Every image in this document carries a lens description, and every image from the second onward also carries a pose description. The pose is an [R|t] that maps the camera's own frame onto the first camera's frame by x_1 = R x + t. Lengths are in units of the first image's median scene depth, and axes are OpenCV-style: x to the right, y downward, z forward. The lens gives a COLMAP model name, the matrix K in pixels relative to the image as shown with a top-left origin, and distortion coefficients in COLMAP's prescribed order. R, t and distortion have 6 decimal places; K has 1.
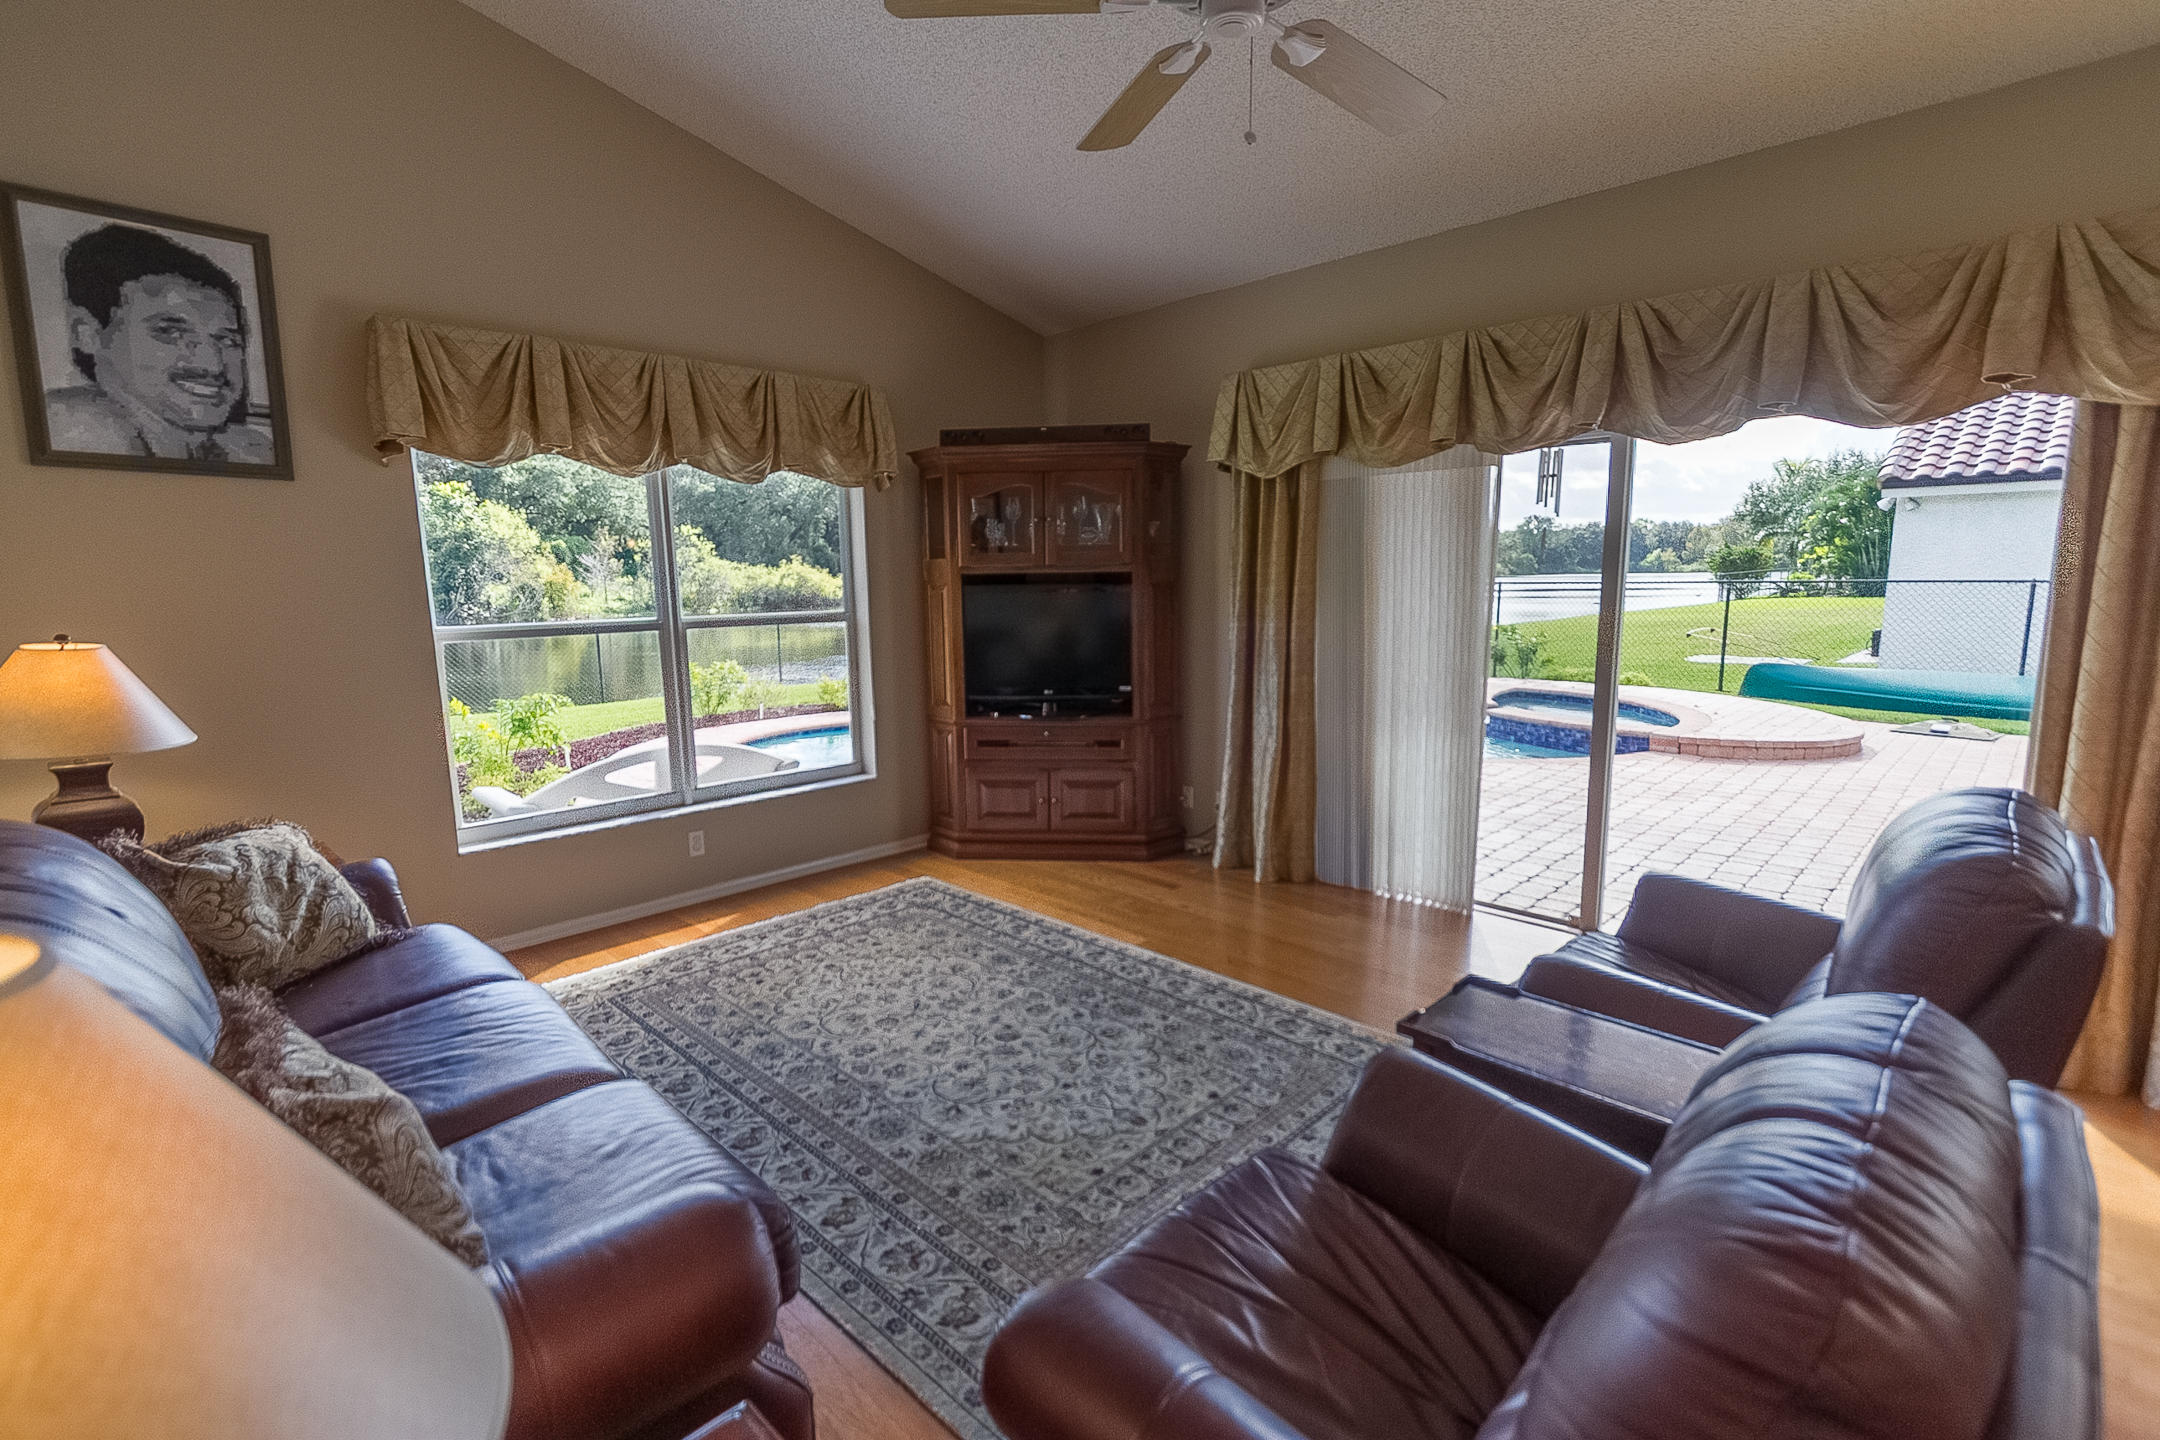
lens RADIAL K [[984.1, 0, 1080.0], [0, 984.1, 720.0], [0, 0, 1]] dist [0.008455, -0.000327]
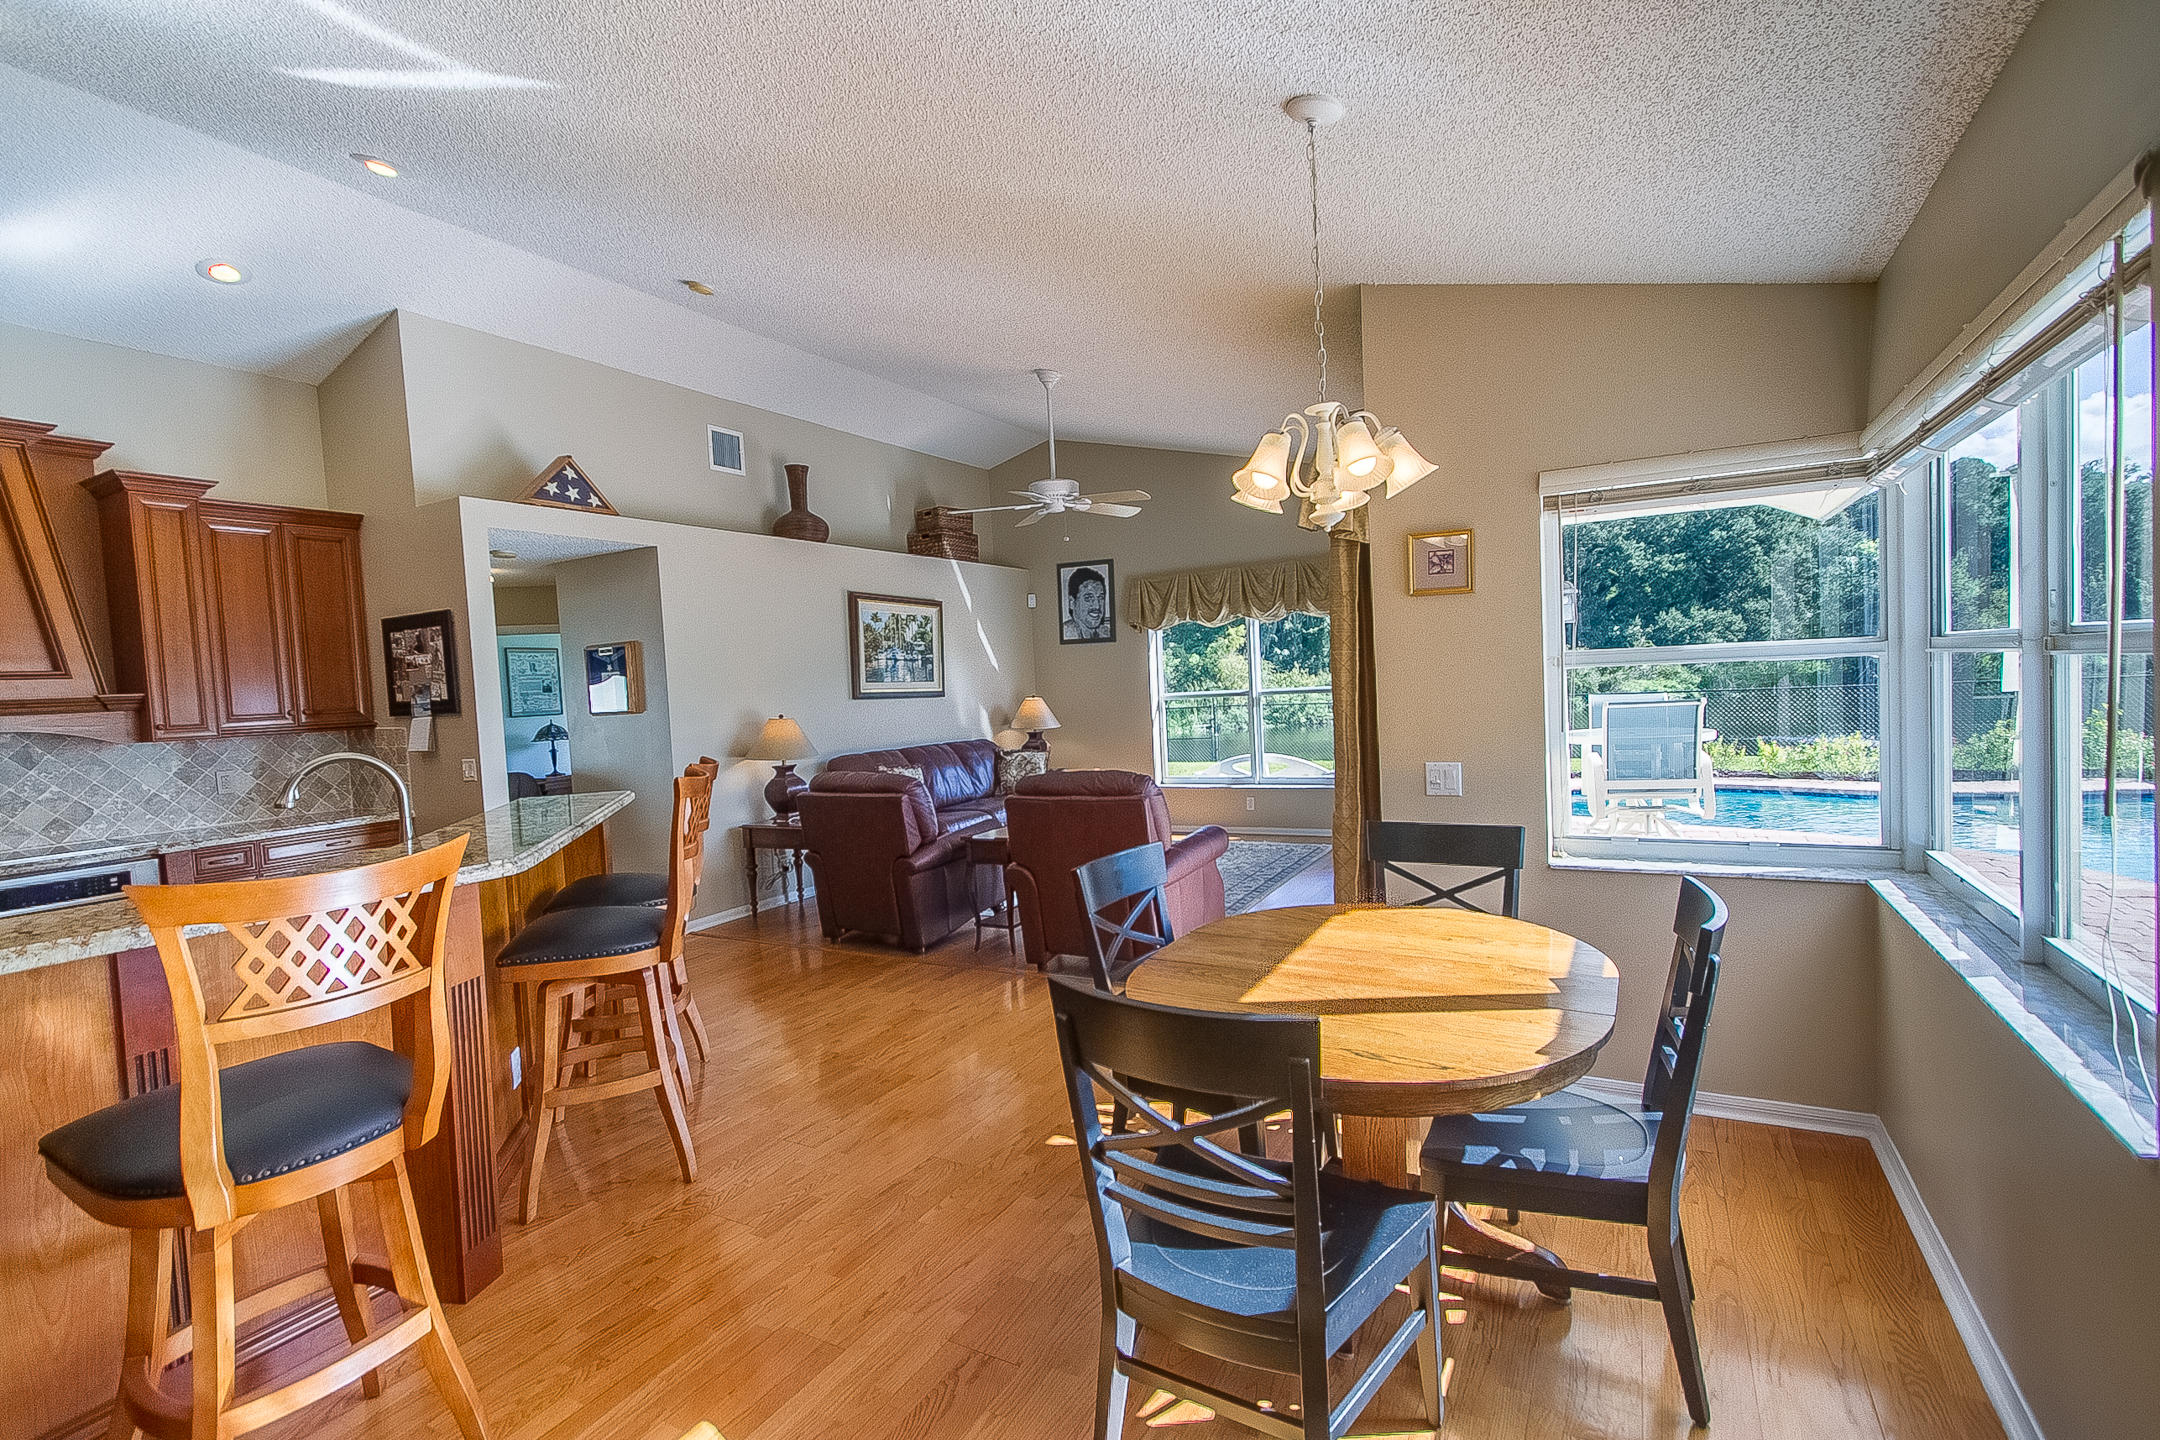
lens RADIAL K [[984.1, 0, 1080.0], [0, 984.1, 720.0], [0, 0, 1]] dist [0.008455, -0.000327]
pose [[0.270220, 0.035597, -0.962140, 1.460246], [-0.093880, 0.995529, 0.010466, -0.031384], [0.958211, 0.087497, 0.272354, 0.125600]]
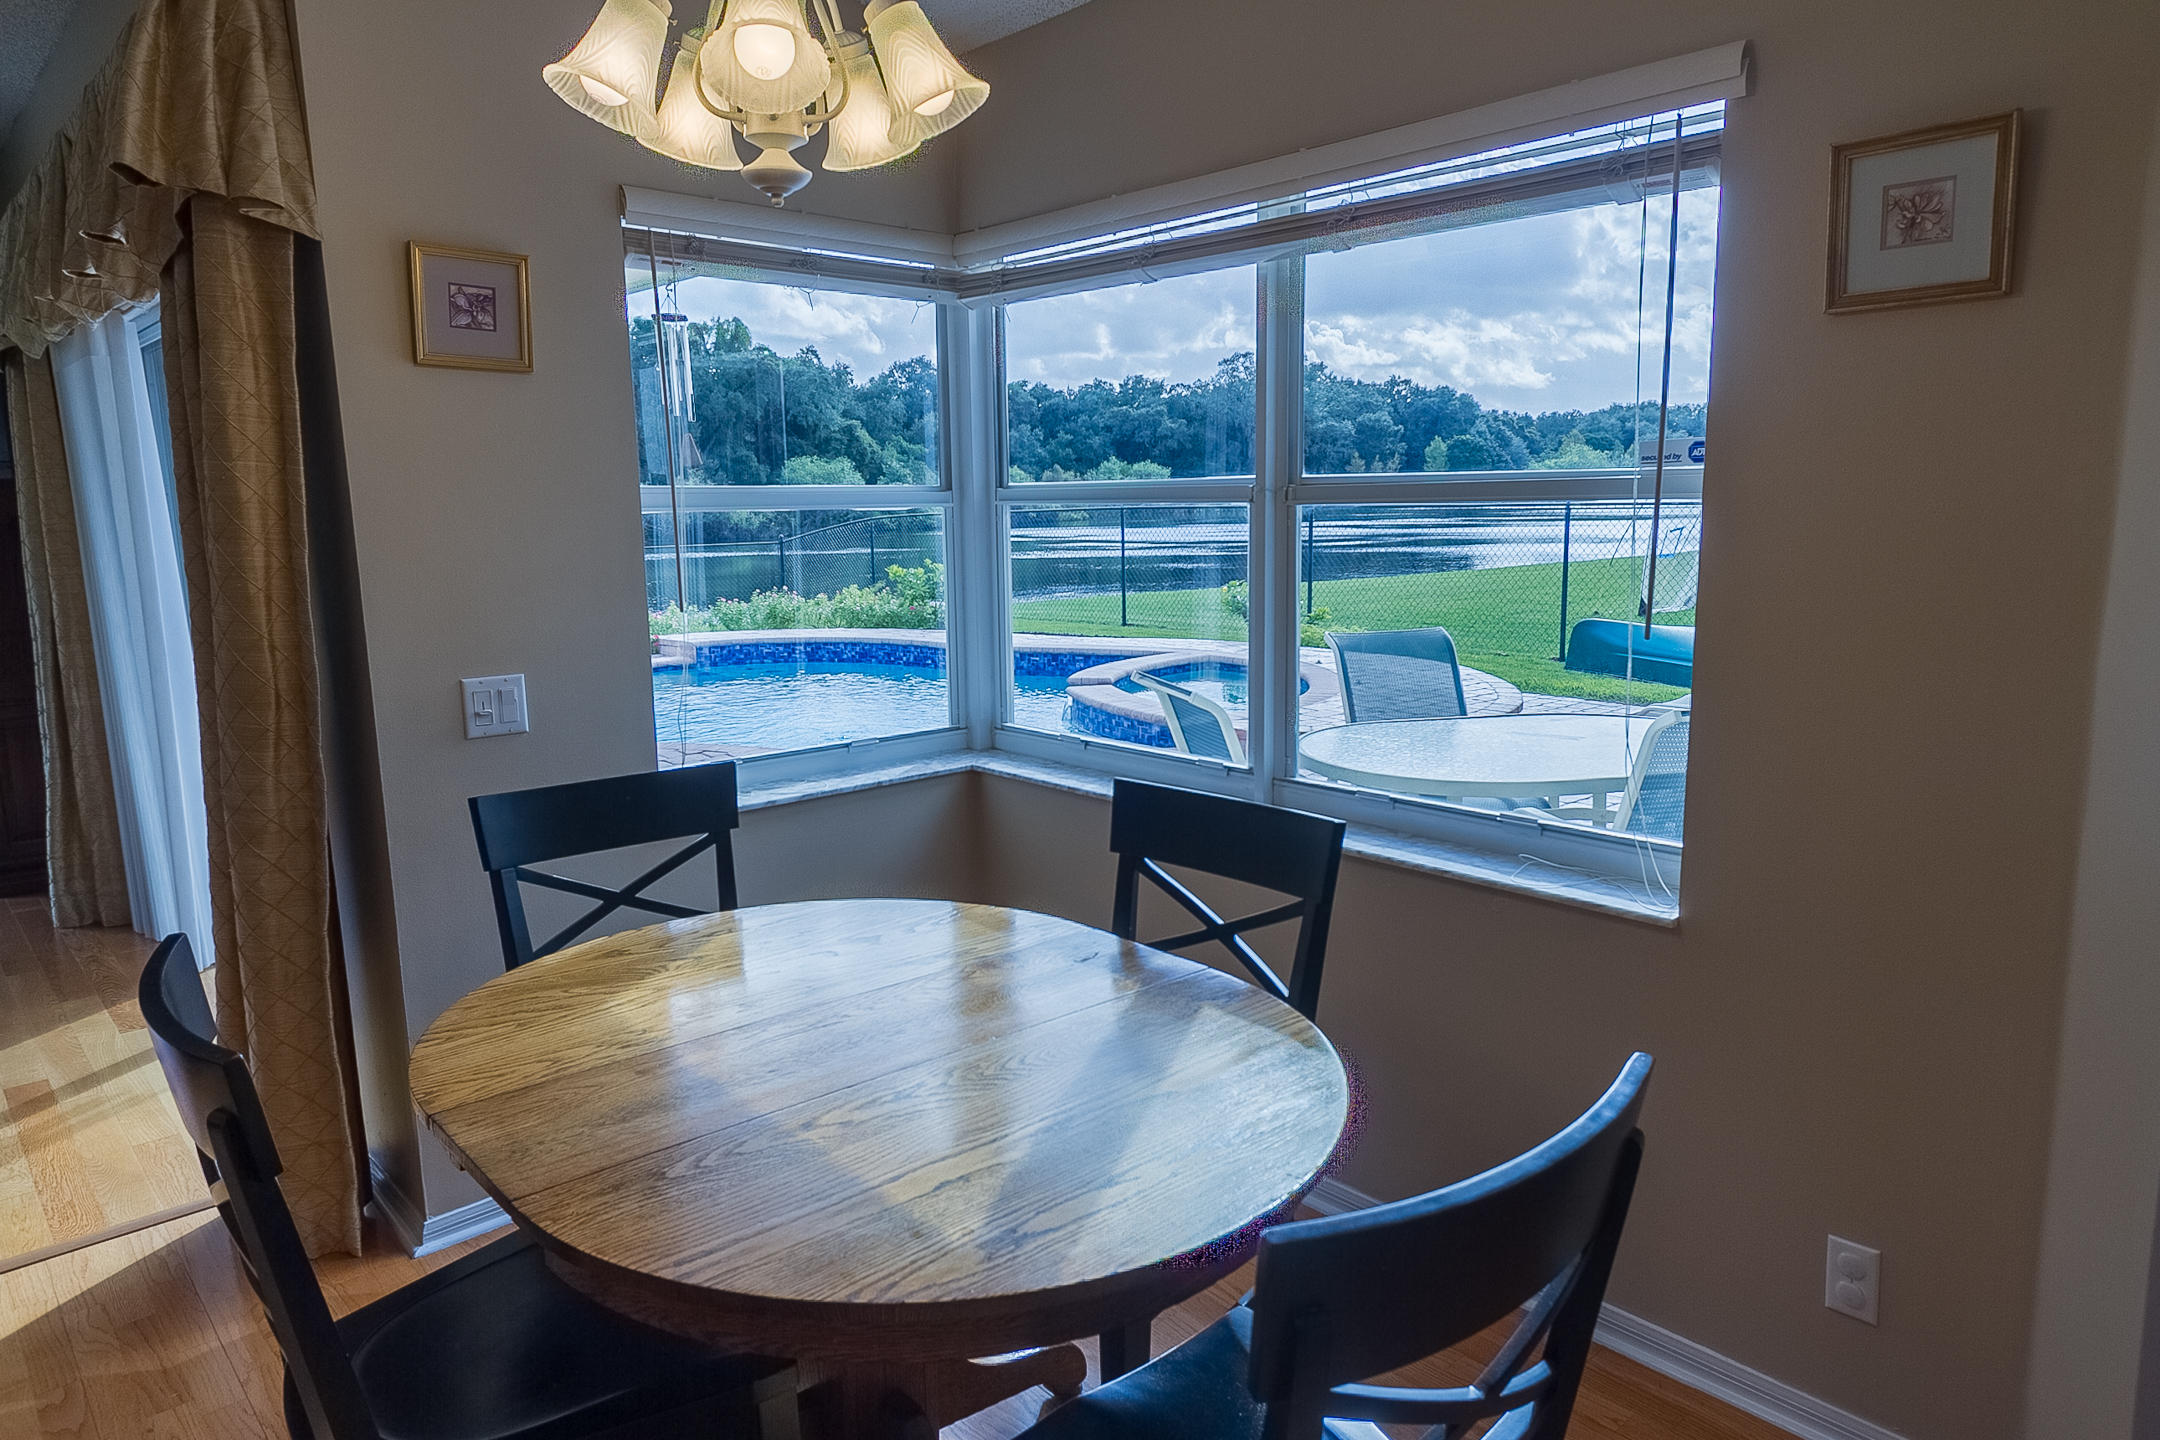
lens RADIAL K [[1374.2, 0, 1075.4], [0, 1374.2, 714.0], [0, 0, 1]] dist [0.015584, 0.000101]
pose [[0.998815, 0.001426, -0.048649, 1.068290], [-0.000797, 0.999916, 0.012930, -0.008065], [0.048663, -0.012876, 0.998732, 0.018912]]
